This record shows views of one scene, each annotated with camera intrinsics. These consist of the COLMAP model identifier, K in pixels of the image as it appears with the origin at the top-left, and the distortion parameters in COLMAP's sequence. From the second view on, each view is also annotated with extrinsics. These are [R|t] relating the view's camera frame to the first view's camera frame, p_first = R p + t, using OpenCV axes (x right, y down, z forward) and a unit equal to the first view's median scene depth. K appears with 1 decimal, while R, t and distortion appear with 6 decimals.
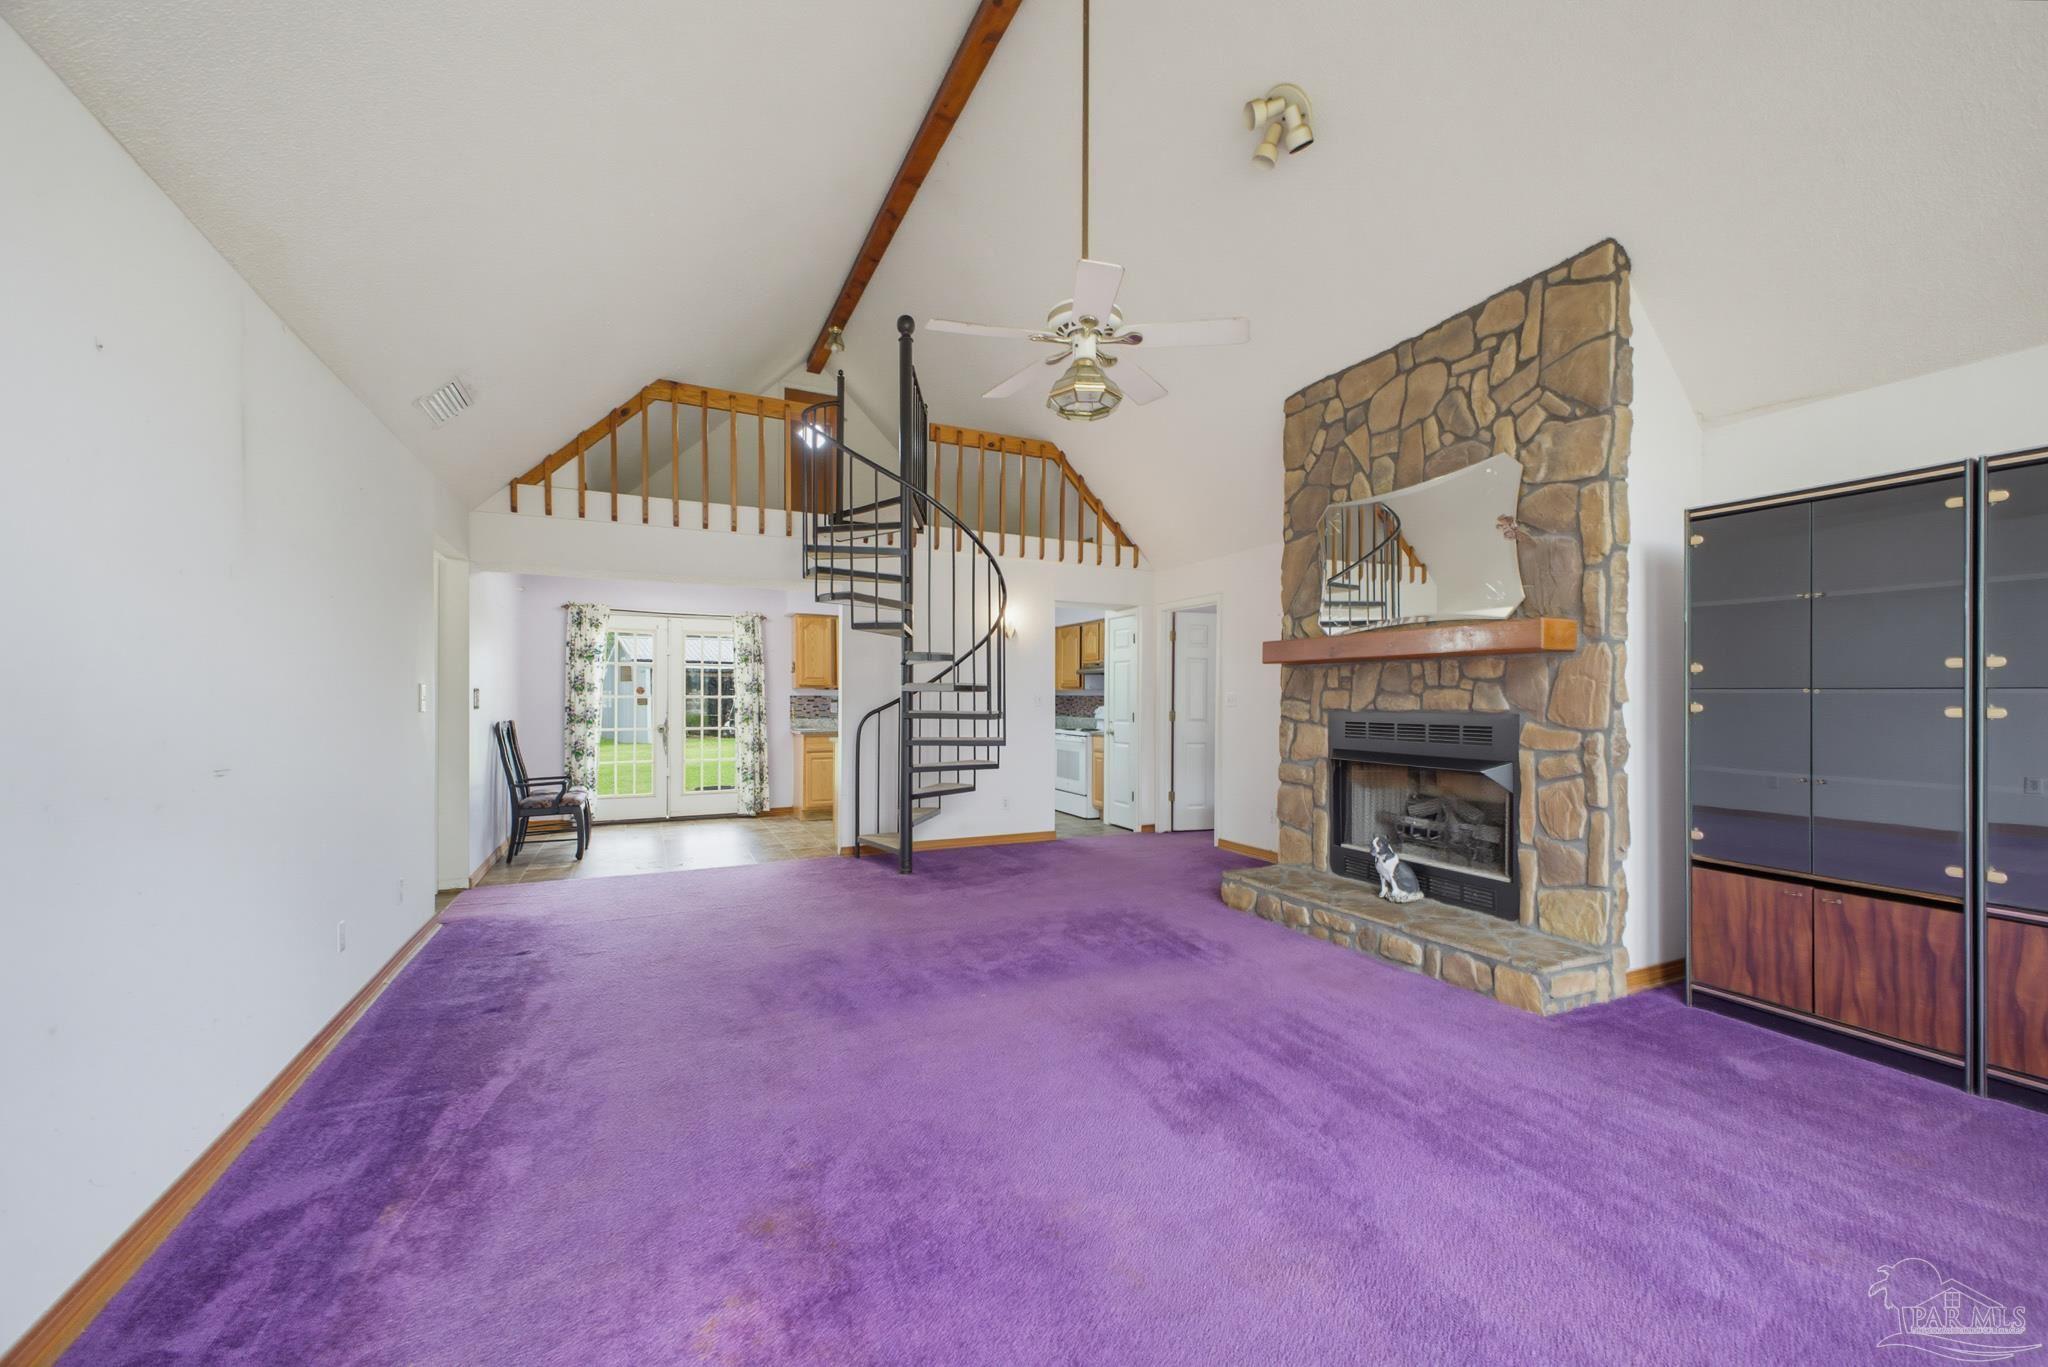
lens RADIAL K [[821.6, 0, 1022.0], [0, 821.6, 691.9], [0, 0, 1]] dist [0.038338, -0.000843]
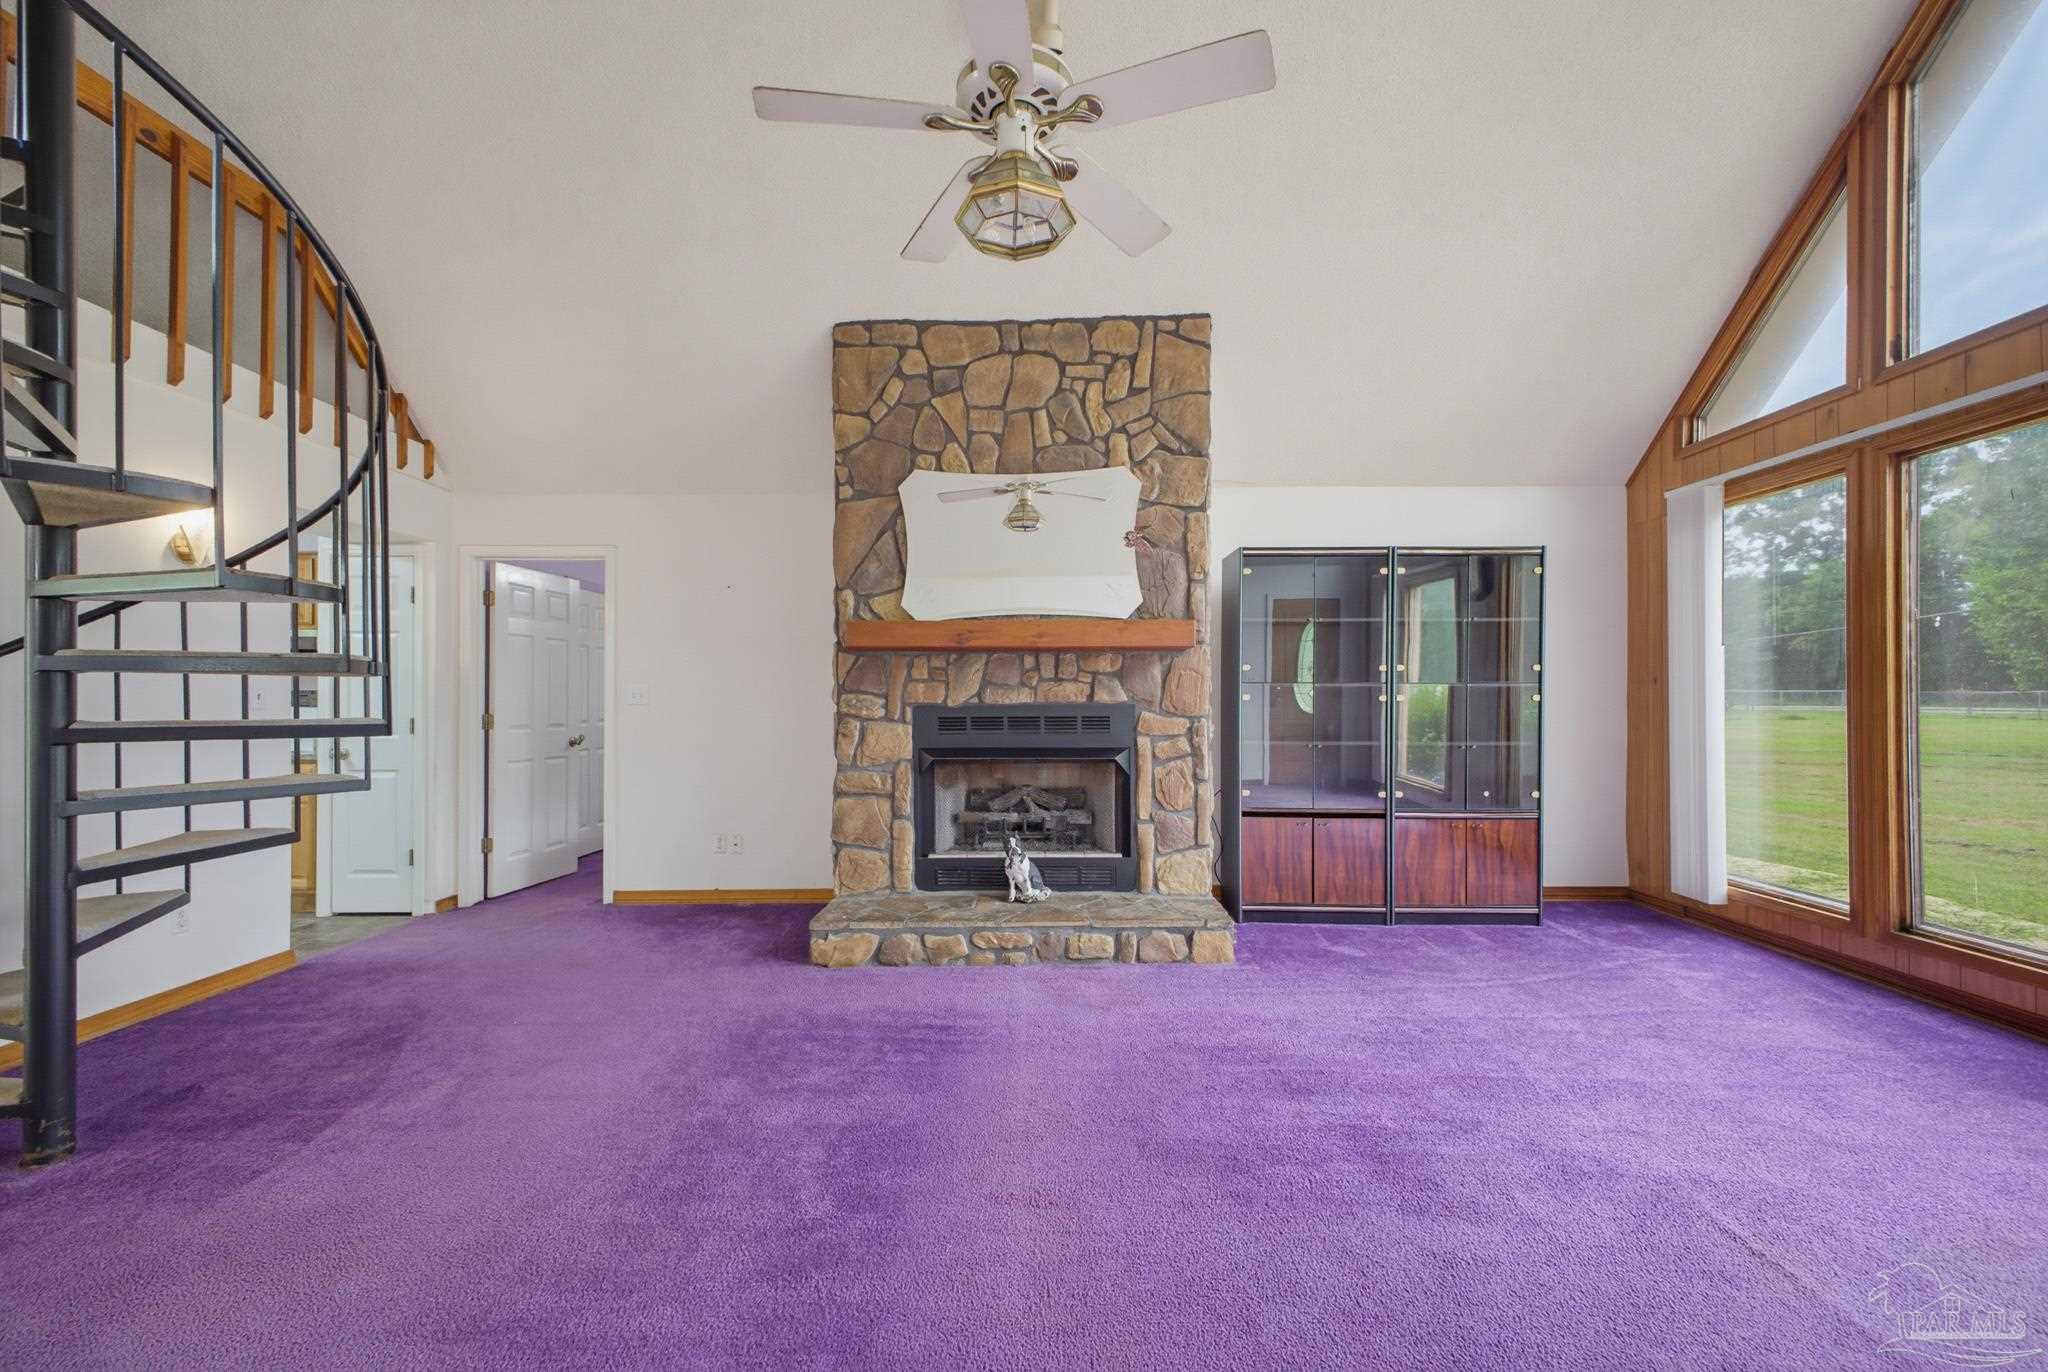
lens RADIAL K [[821.6, 0, 1025.8], [0, 821.6, 692.2], [0, 0, 1]] dist [0.038338, -0.000843]
pose [[0.427320, 0.002008, 0.904098, -0.417424], [-0.002745, 0.999996, -0.000924, 0.010222], [-0.904096, -0.002087, 0.427324, 0.600843]]
